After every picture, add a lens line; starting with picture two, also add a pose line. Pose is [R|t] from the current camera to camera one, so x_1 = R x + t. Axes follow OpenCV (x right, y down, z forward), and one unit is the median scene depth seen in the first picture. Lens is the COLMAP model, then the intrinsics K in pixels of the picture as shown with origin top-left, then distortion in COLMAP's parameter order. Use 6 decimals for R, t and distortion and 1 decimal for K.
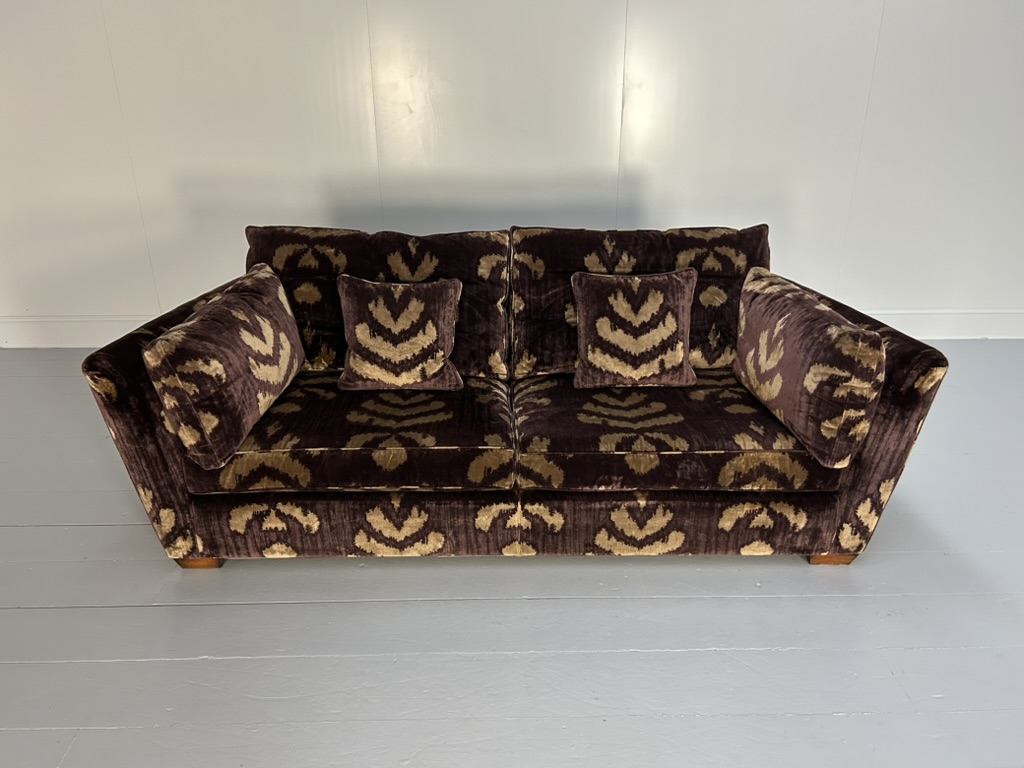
lens RADIAL K [[767.5, 0, 507.6], [0, 767.5, 387.2], [0, 0, 1]] dist [0.102458, -0.142924]
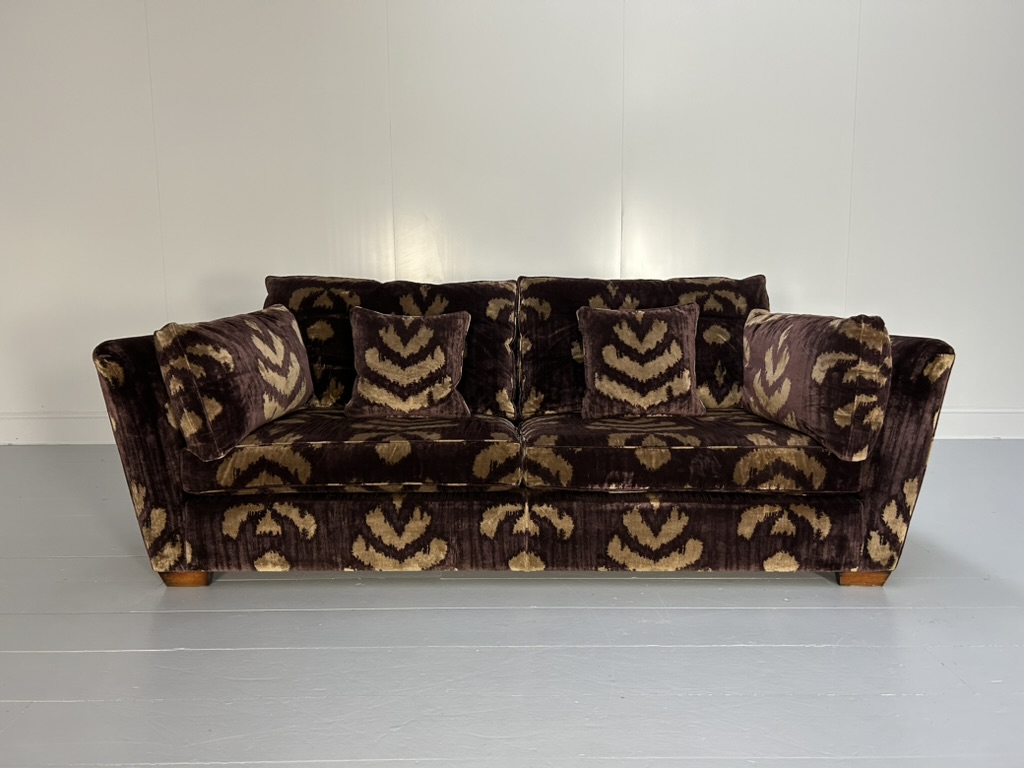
lens RADIAL K [[767.5, 0, 511.2], [0, 767.5, 385.7], [0, 0, 1]] dist [0.102458, -0.142924]
pose [[0.999956, -0.000846, -0.009338, 0.005020], [-0.001695, 0.963224, -0.268693, 0.258315], [0.009221, 0.268697, 0.963181, 0.038653]]
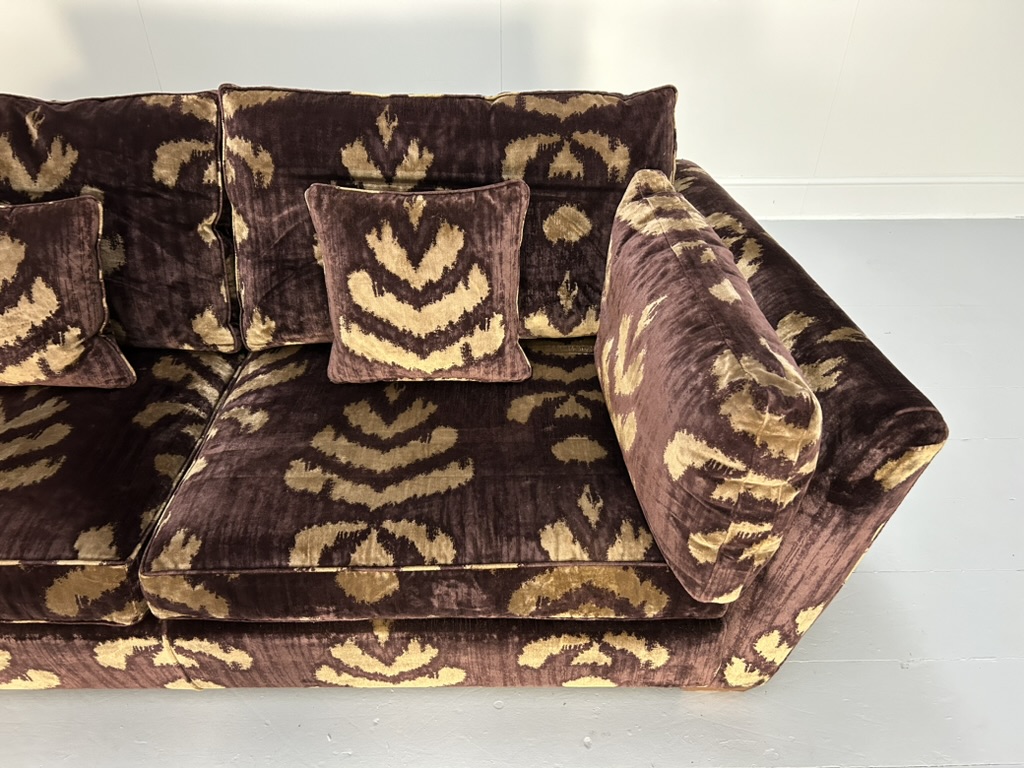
lens RADIAL K [[767.5, 0, 504.1], [0, 767.5, 382.1], [0, 0, 1]] dist [0.102458, -0.142924]
pose [[0.999940, 0.007860, -0.007631, 0.260405], [-0.005688, 0.967820, 0.251578, -0.171628], [0.009363, -0.251520, 0.967807, 0.479670]]
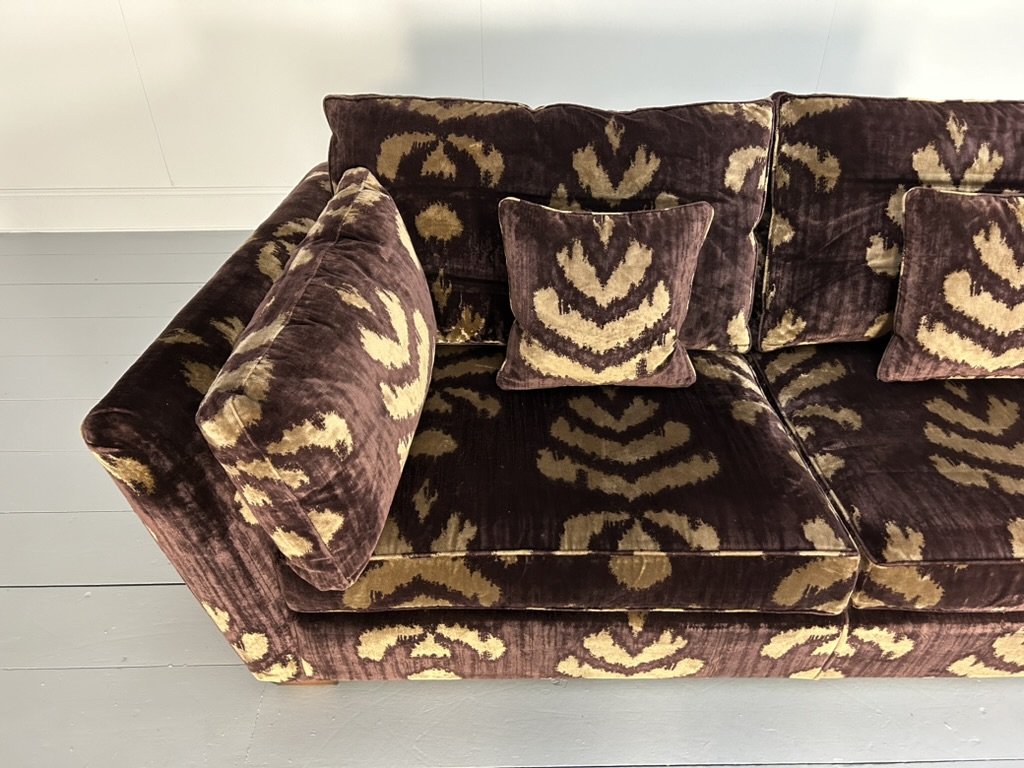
lens RADIAL K [[767.5, 0, 506.8], [0, 767.5, 382.4], [0, 0, 1]] dist [0.102458, -0.142924]
pose [[0.999993, 0.002425, -0.002843, -0.235026], [-0.001644, 0.968751, 0.248031, -0.171271], [0.003355, -0.248024, 0.968748, 0.456115]]
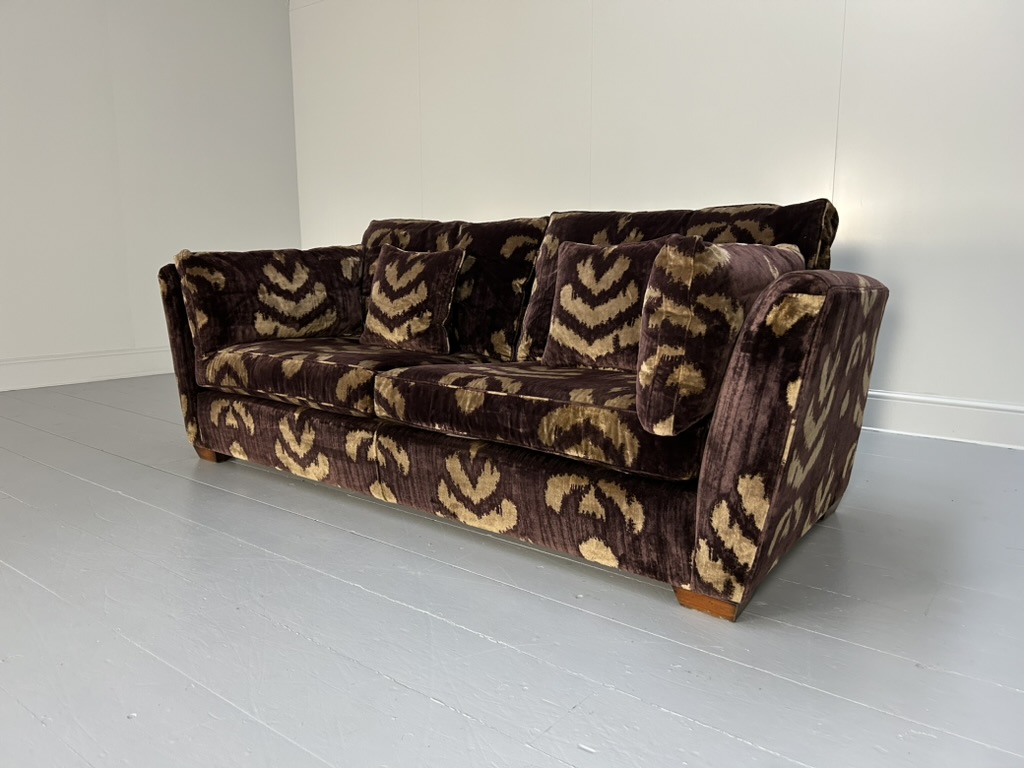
lens RADIAL K [[767.5, 0, 502.9], [0, 767.5, 380.6], [0, 0, 1]] dist [0.102458, -0.142924]
pose [[0.765209, 0.100419, -0.635901, 0.714365], [-0.253308, 0.955049, -0.153999, 0.190433], [0.591853, 0.278920, 0.756250, 0.343861]]
